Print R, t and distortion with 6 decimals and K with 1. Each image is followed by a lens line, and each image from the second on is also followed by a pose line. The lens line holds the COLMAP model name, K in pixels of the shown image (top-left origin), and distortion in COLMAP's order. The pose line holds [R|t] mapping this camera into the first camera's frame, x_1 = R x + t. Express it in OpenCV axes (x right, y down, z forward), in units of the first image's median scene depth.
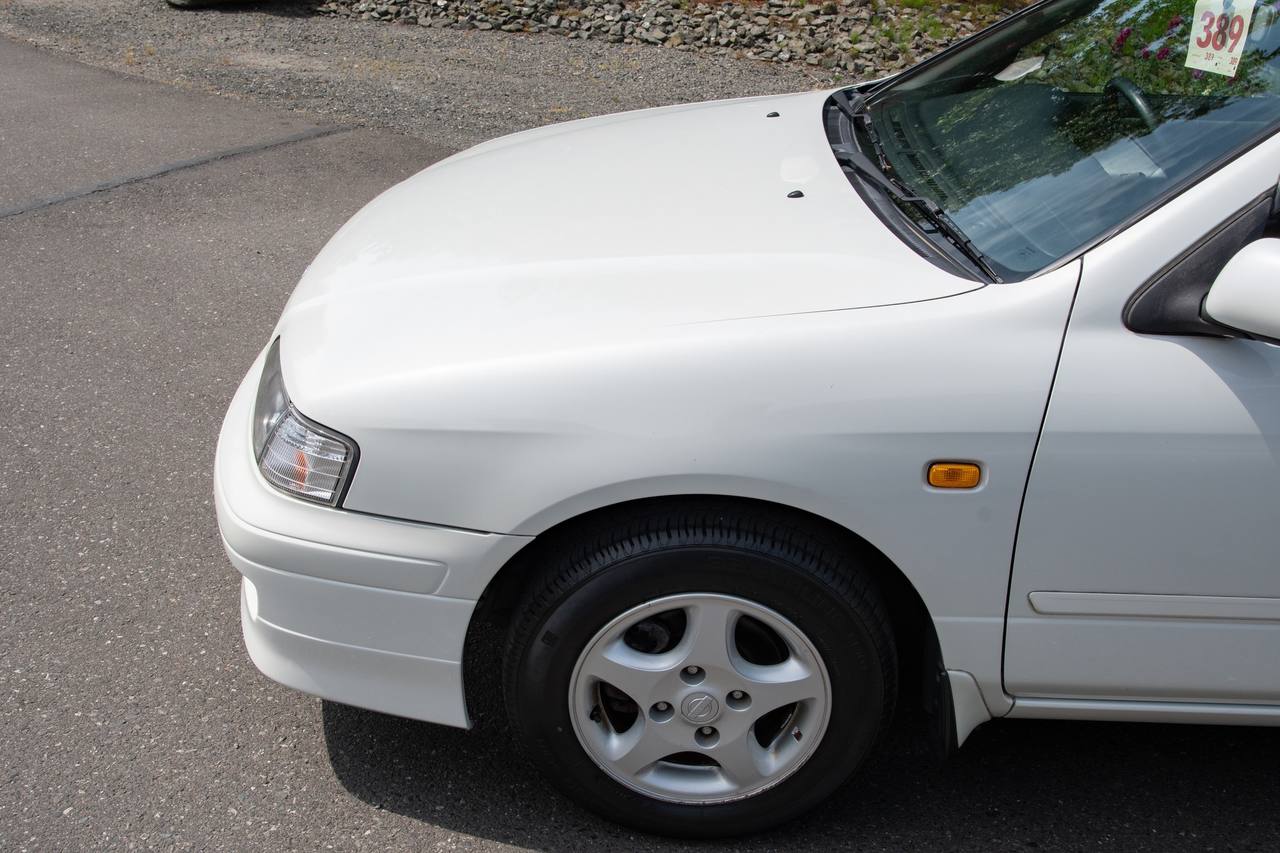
lens RADIAL K [[1339.1, 0, 648.3], [0, 1339.1, 430.6], [0, 0, 1]] dist [-0.062269, 0.000000]
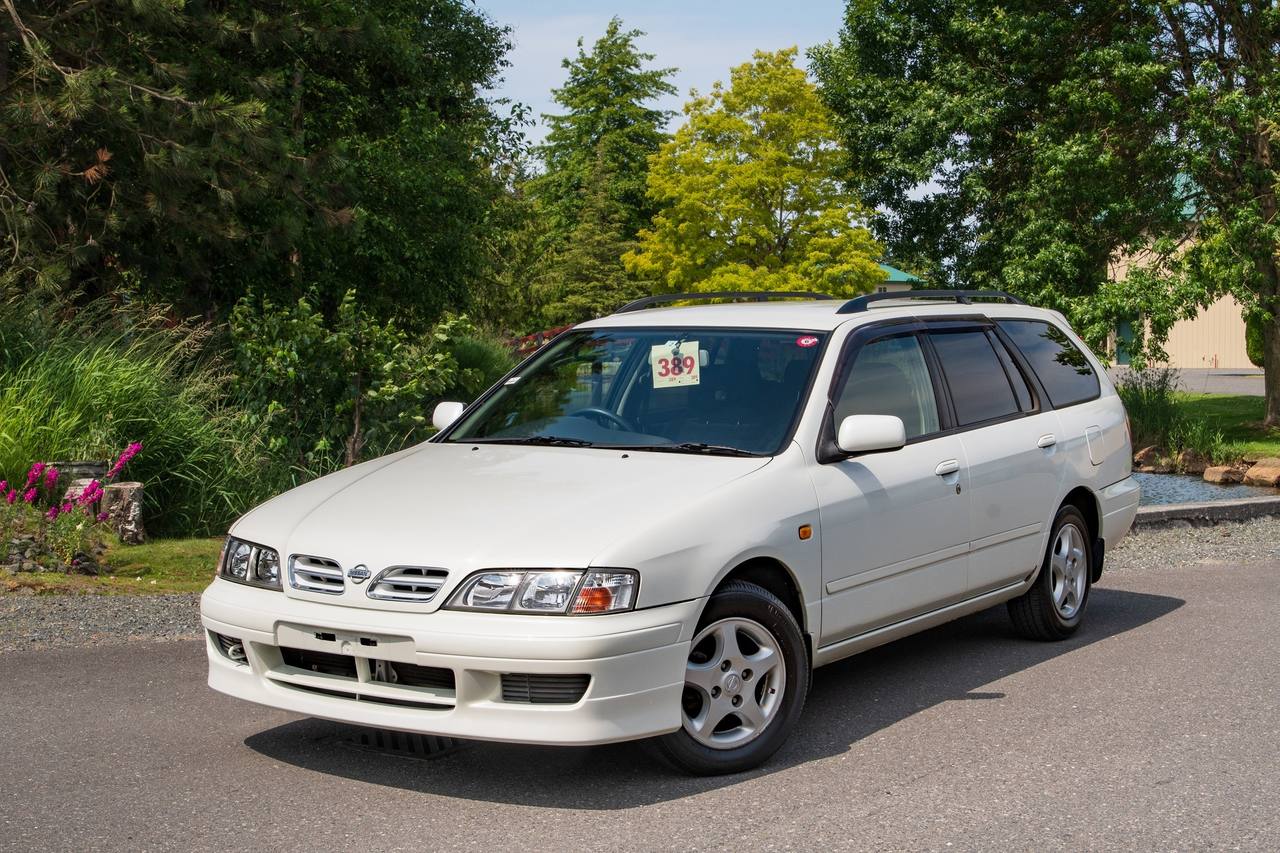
lens RADIAL K [[1894.0, 0, 589.6], [0, 1894.0, 428.1], [0, 0, 1]] dist [0.018825, 0.000000]
pose [[0.564761, -0.101722, 0.818962, -0.510933], [0.386313, 0.909517, -0.153434, 0.044107], [-0.729252, 0.403029, 0.552955, -0.116707]]
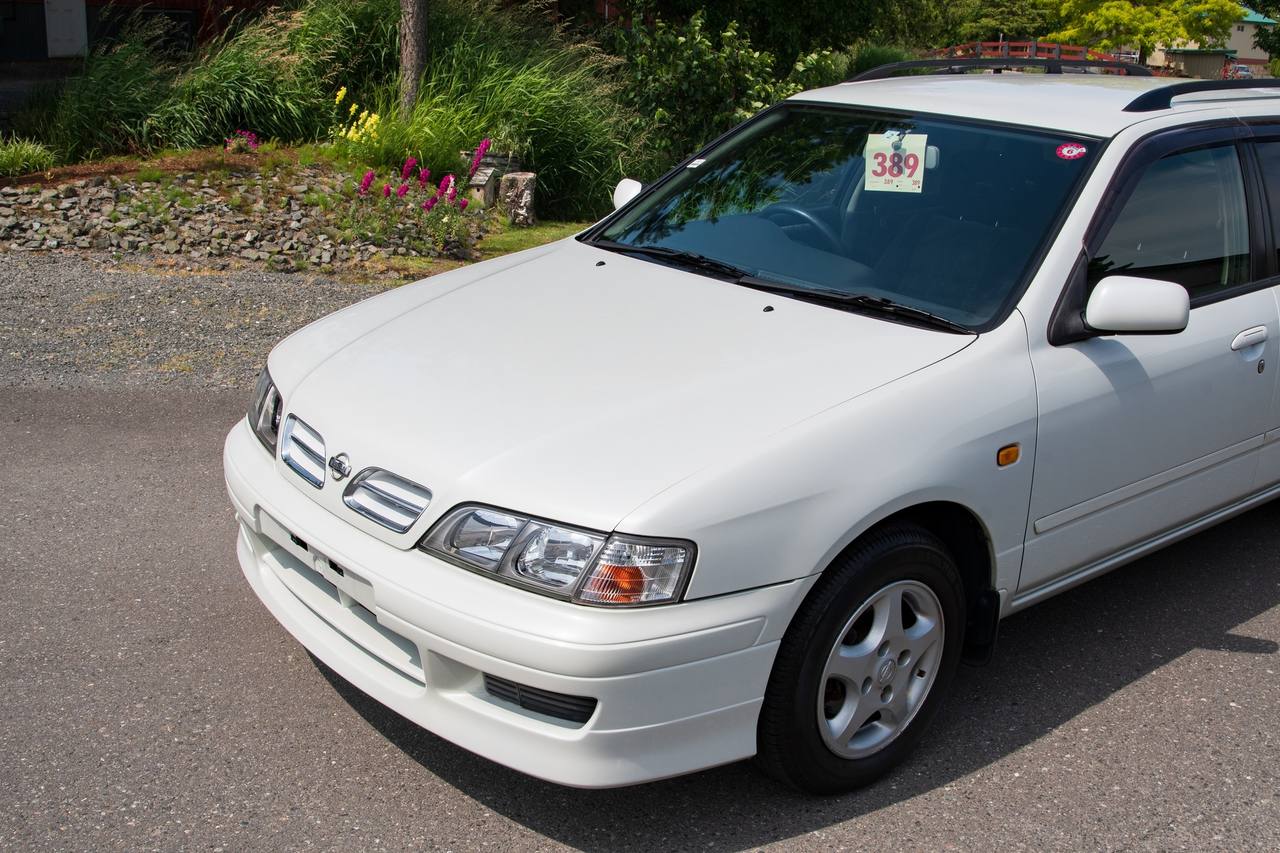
lens RADIAL K [[1340.8, 0, 637.5], [0, 1340.8, 426.0], [0, 0, 1]] dist [-0.054592, 0.000000]
pose [[0.757556, -0.208321, 0.618637, -0.204989], [0.276608, 0.960863, -0.015159, -0.018539], [-0.591268, 0.182603, 0.785531, 0.005408]]
